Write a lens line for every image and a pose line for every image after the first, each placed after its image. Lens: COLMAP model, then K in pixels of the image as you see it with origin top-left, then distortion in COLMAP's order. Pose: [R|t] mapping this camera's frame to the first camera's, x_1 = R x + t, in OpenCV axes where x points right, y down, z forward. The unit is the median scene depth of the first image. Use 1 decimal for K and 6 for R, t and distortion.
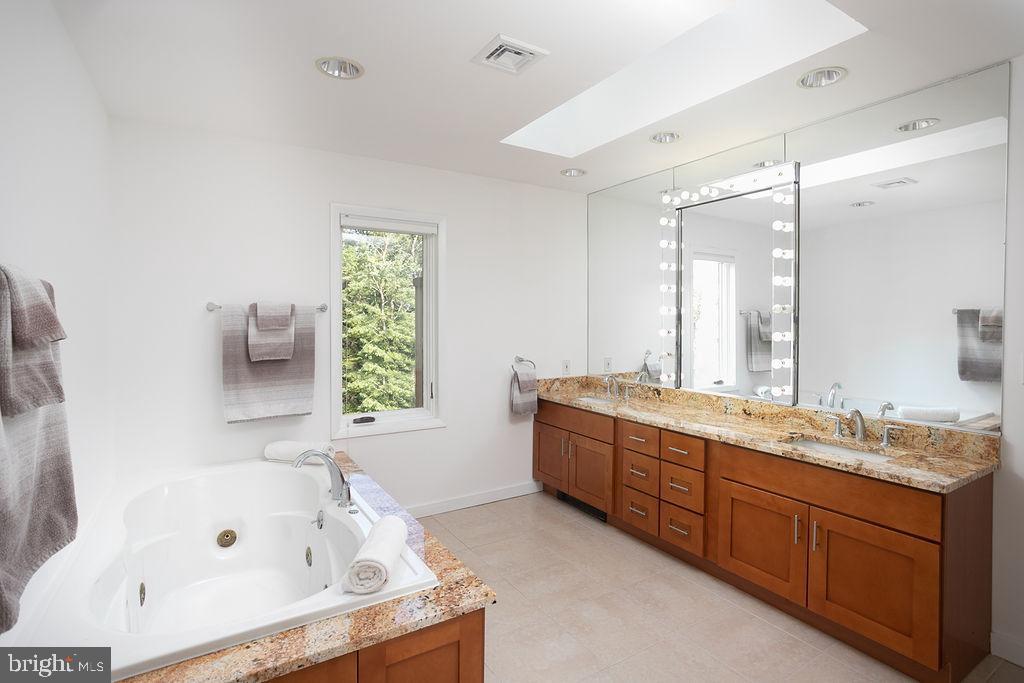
lens RADIAL K [[505.3, 0, 512.0], [0, 505.3, 341.5], [0, 0, 1]] dist [-0.026600, 0.016331]
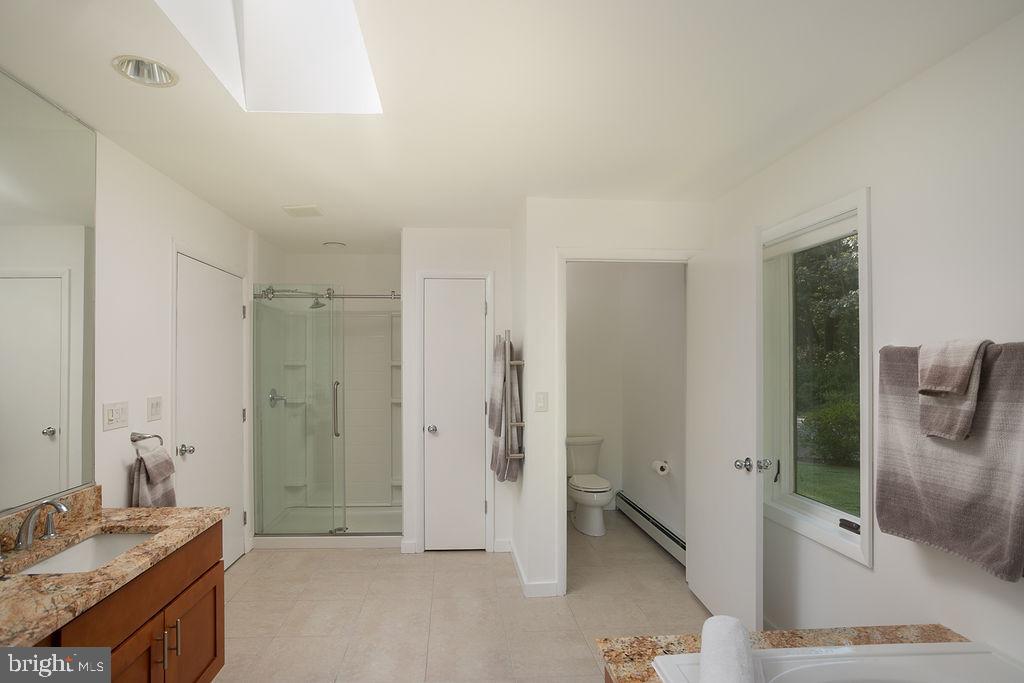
lens RADIAL K [[505.3, 0, 512.0], [0, 505.3, 341.5], [0, 0, 1]] dist [-0.026600, 0.016331]
pose [[-0.902911, 0.018960, 0.429410, -0.256219], [0.018417, 0.999816, -0.005421, -0.085371], [-0.429434, 0.003014, -0.903093, 1.556082]]
